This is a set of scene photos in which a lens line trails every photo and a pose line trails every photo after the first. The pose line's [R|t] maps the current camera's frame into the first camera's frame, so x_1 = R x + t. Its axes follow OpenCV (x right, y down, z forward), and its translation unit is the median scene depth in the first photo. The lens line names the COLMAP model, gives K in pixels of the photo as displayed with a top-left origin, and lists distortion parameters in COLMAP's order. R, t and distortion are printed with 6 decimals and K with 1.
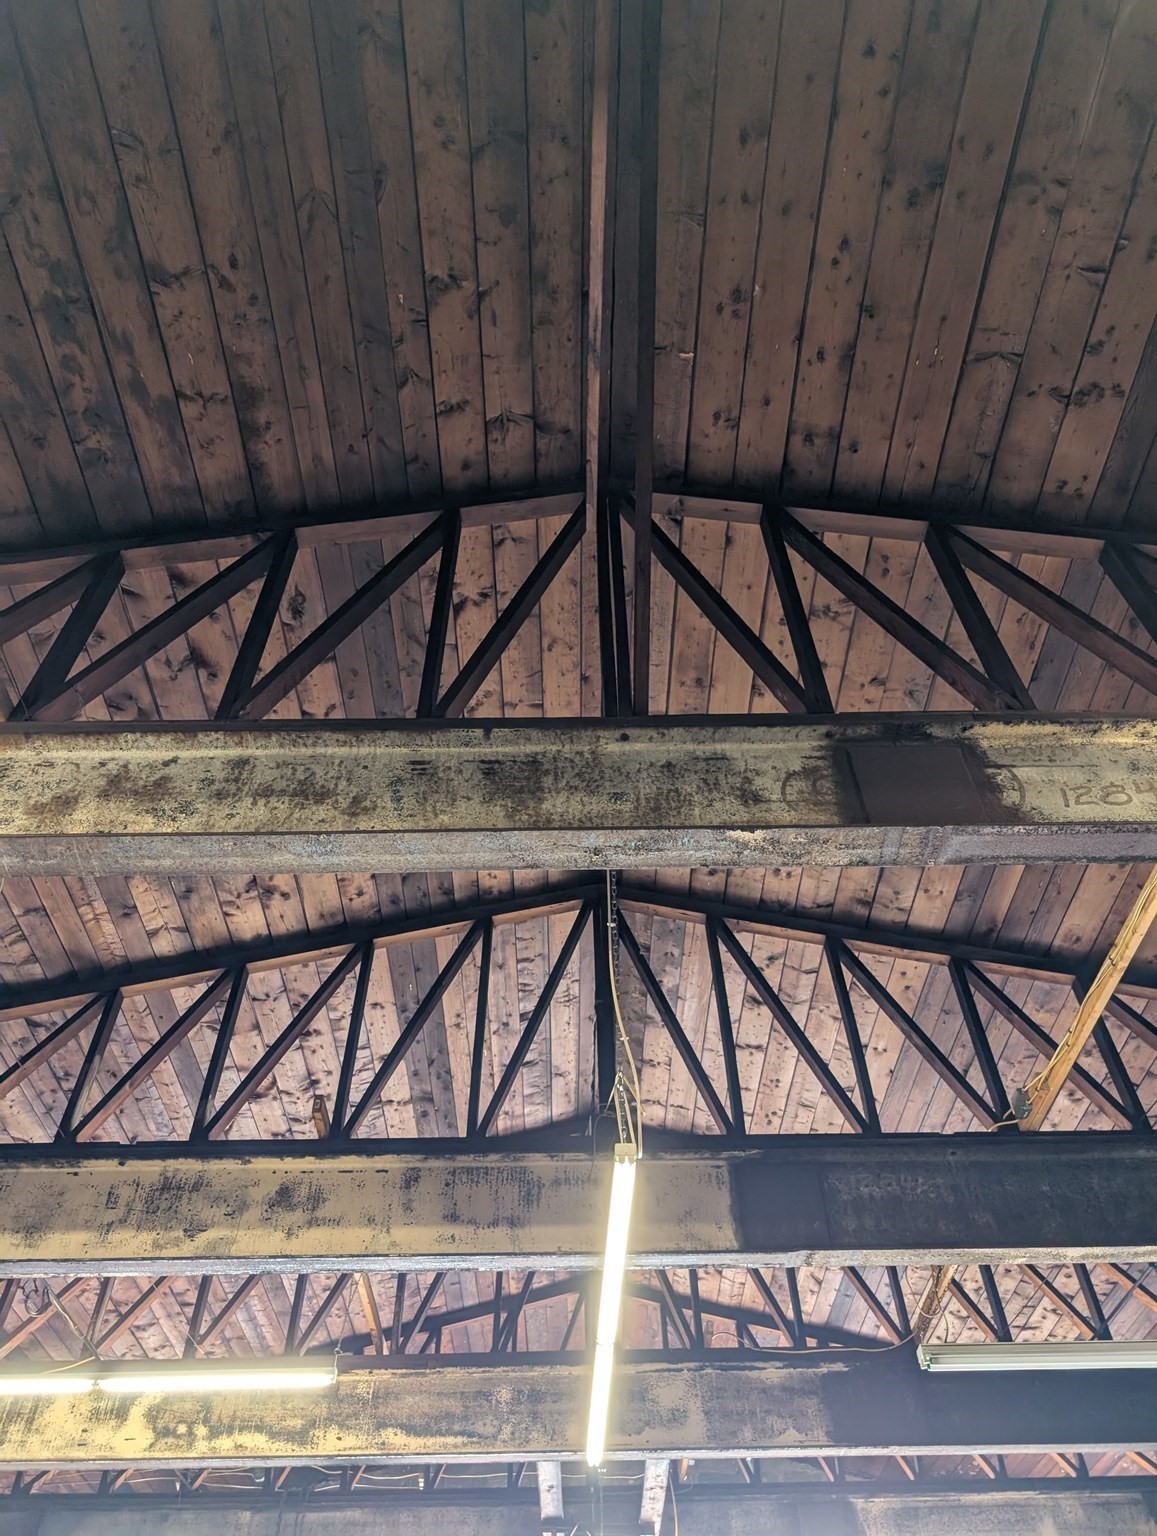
lens RADIAL K [[1118.0, 0, 578.4], [0, 1118.0, 795.9], [0, 0, 1]] dist [0.004112, 0.002425]
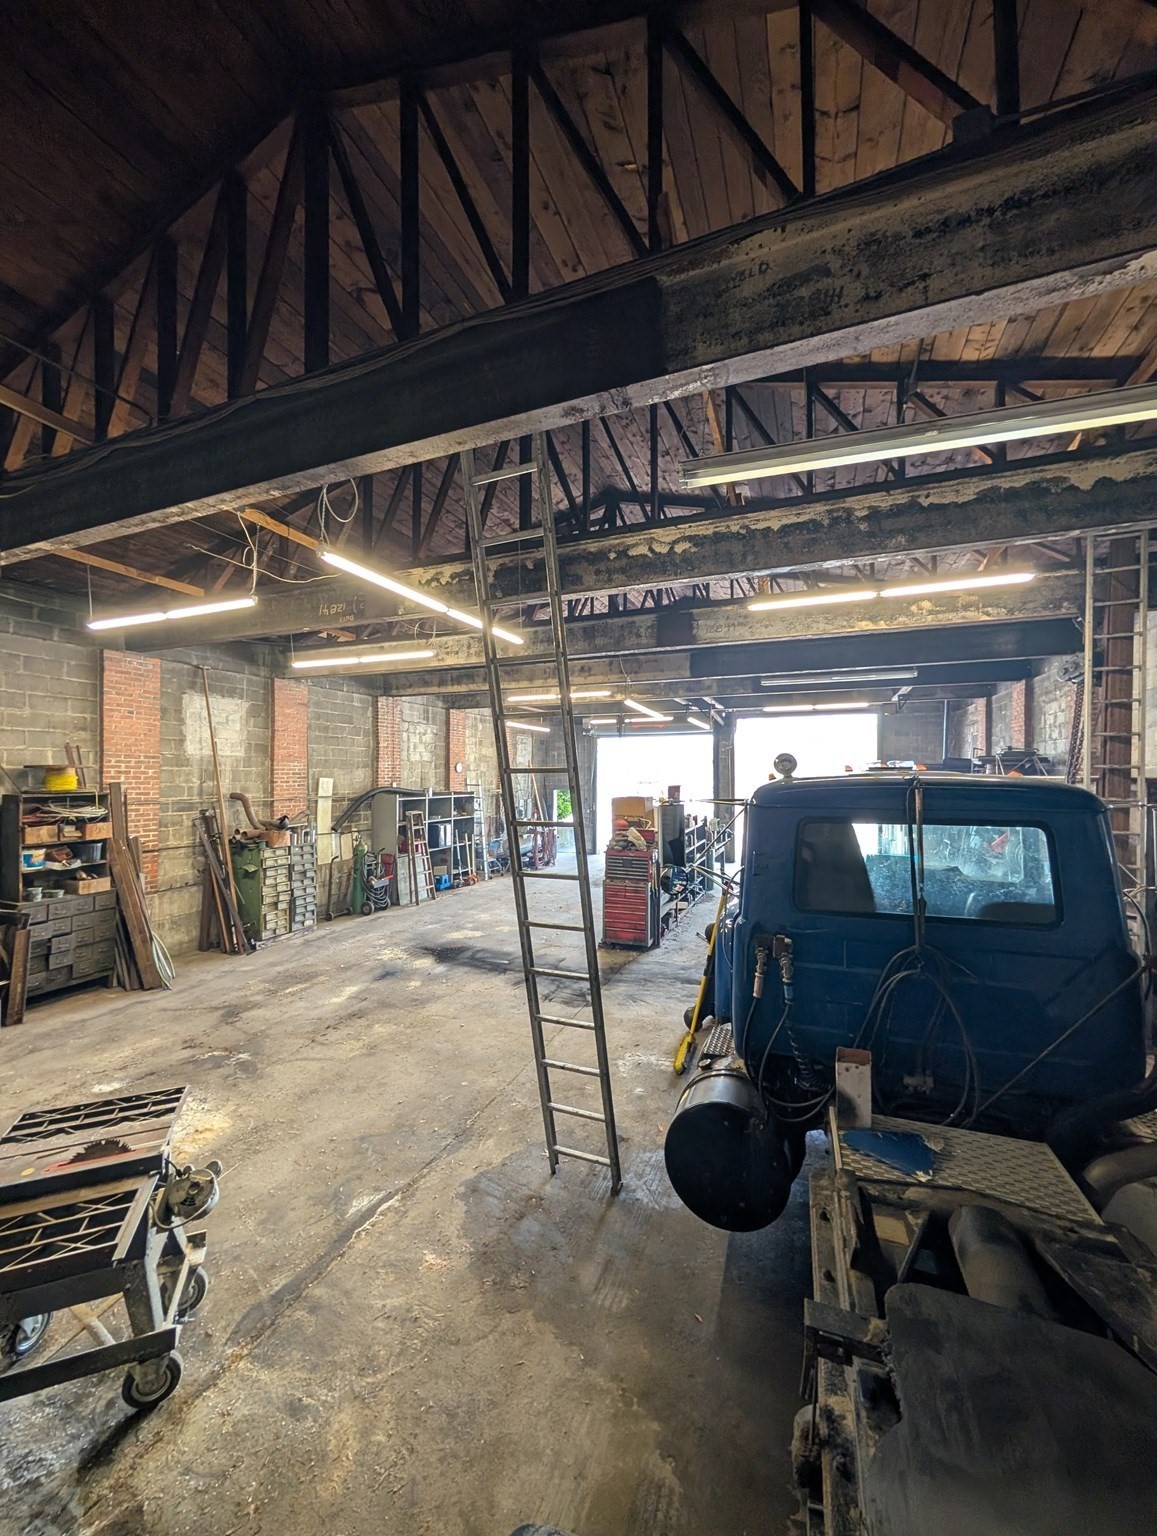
lens RADIAL K [[584.8, 0, 576.4], [0, 584.8, 772.4], [0, 0, 1]] dist [-0.000761, -0.000473]
pose [[0.921686, 0.011985, -0.387751, 0.573213], [0.278050, 0.676596, 0.681840, -0.884093], [0.270522, -0.736257, 0.620277, -0.642413]]
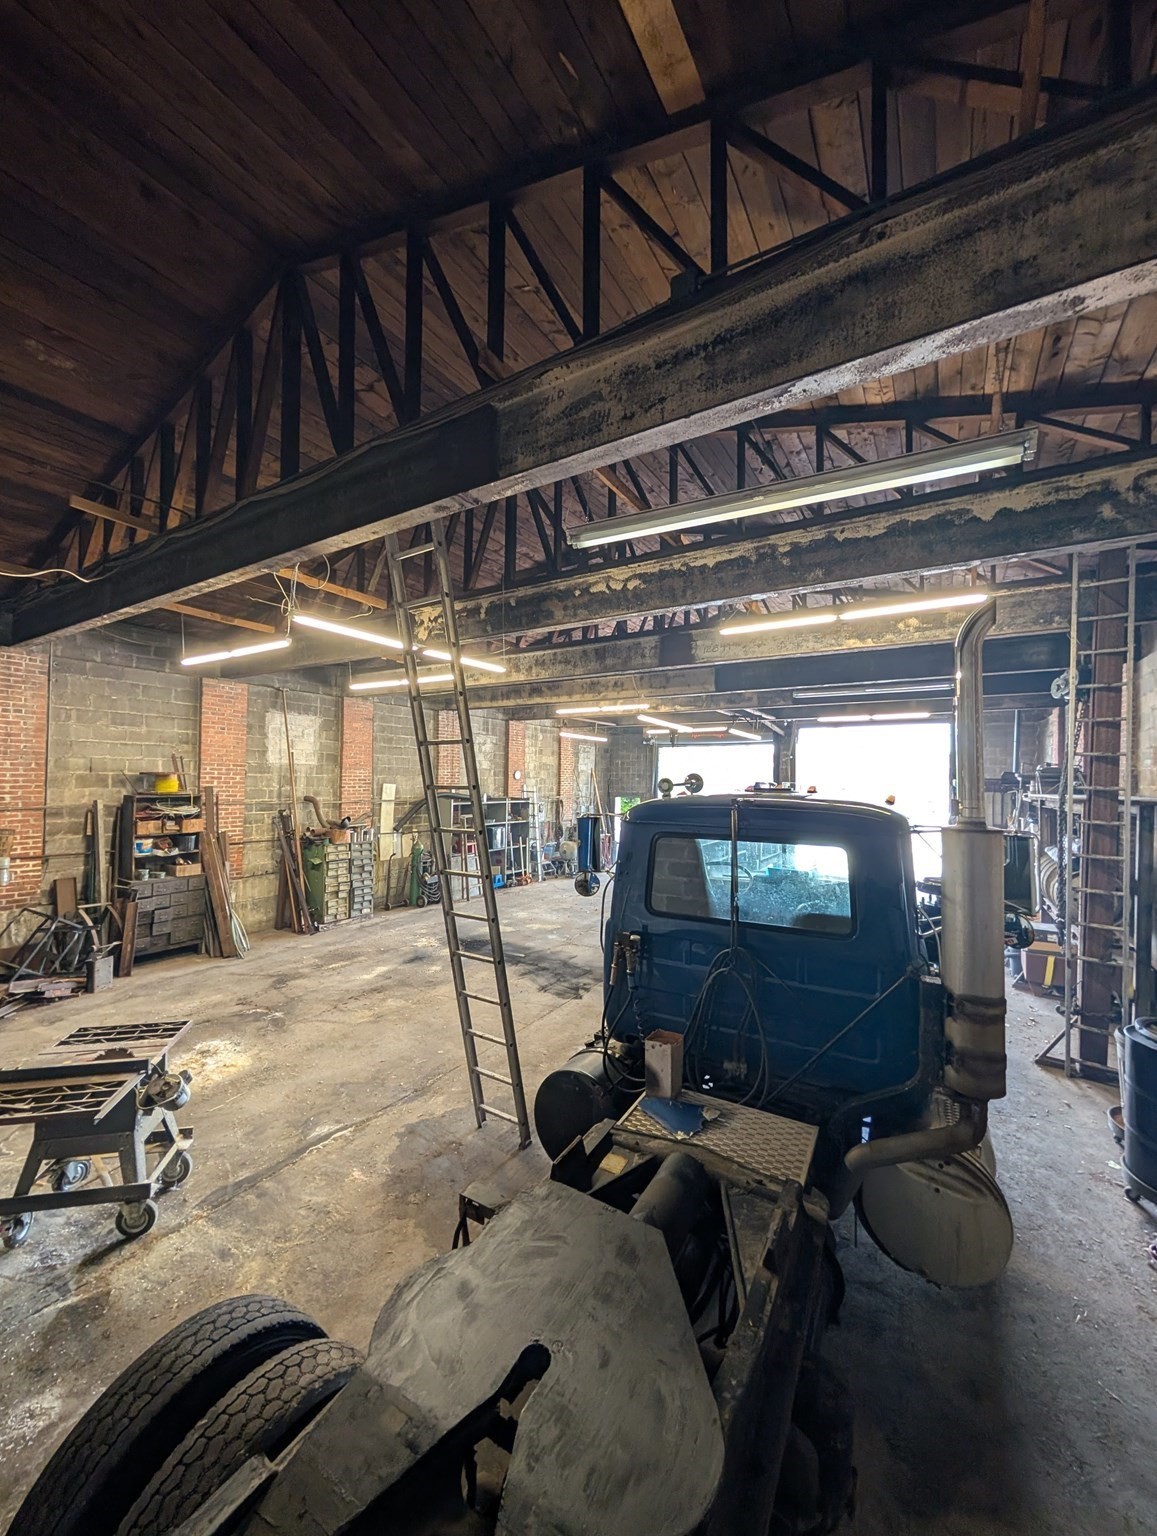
lens RADIAL K [[584.8, 0, 576.4], [0, 584.8, 772.4], [0, 0, 1]] dist [-0.000761, -0.000473]
pose [[0.839654, 0.018789, -0.542796, 0.872638], [0.383976, 0.686274, 0.617730, -0.893305], [0.384114, -0.727100, 0.569019, -0.619154]]
